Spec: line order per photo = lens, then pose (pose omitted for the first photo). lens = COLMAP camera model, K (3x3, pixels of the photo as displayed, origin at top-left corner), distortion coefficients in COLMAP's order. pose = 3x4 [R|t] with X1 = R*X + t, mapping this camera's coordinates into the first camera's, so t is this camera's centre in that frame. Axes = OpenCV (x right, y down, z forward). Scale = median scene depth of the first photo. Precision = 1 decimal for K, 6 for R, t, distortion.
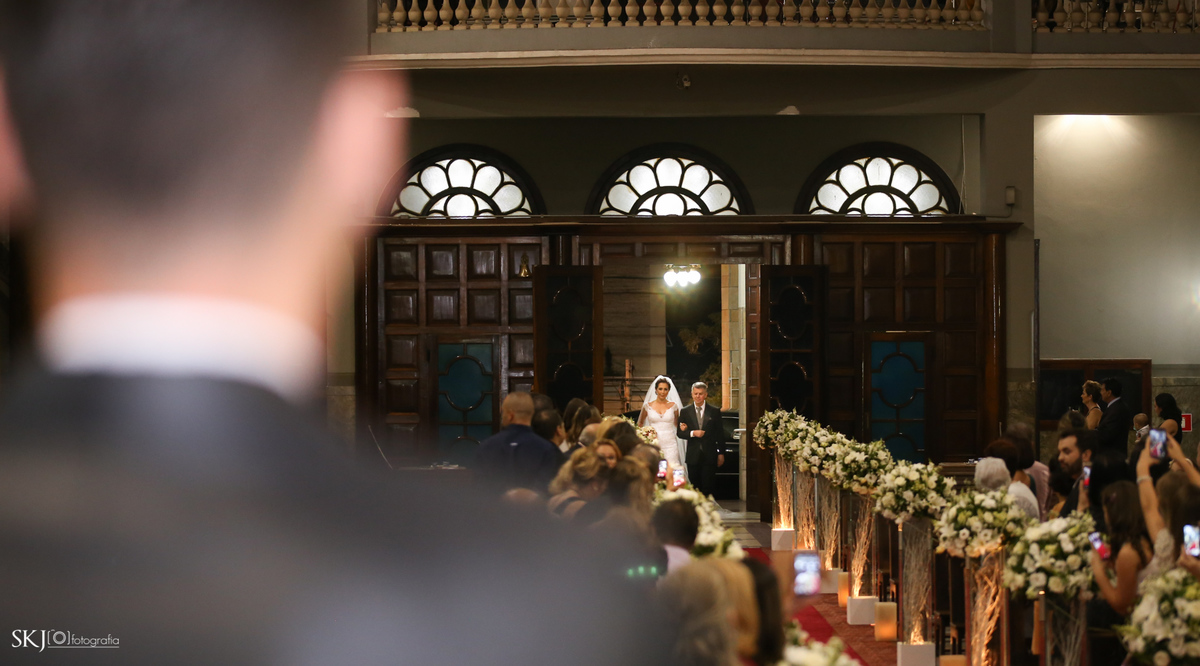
lens RADIAL K [[4017.5, 0, 601.5], [0, 4017.5, 337.3], [0, 0, 1]] dist [-0.100838, 0.000000]
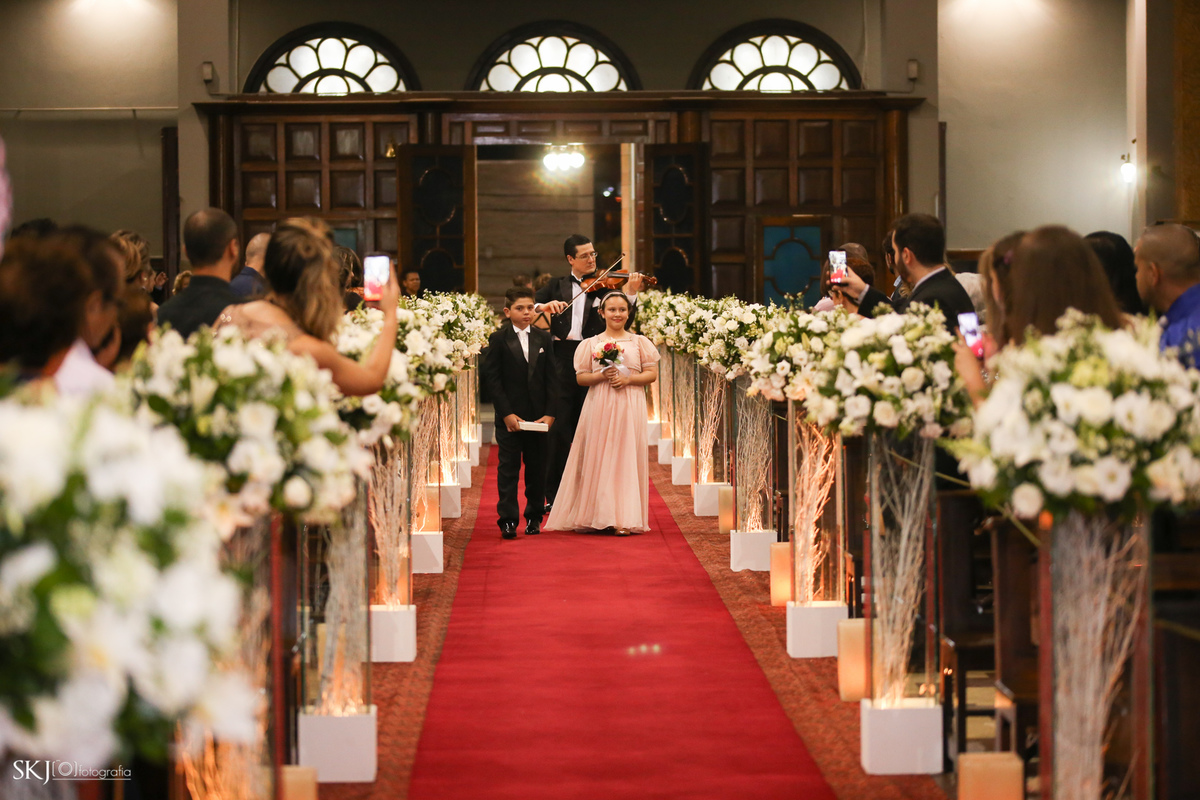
lens RADIAL K [[3796.9, 0, 595.7], [0, 3796.9, 364.5], [0, 0, 1]] dist [-0.127474, 0.000000]
pose [[0.999937, -0.002056, 0.011064, 0.019054], [0.001792, 0.999715, 0.023820, 0.012443], [-0.011110, -0.023799, 0.999655, 0.123432]]
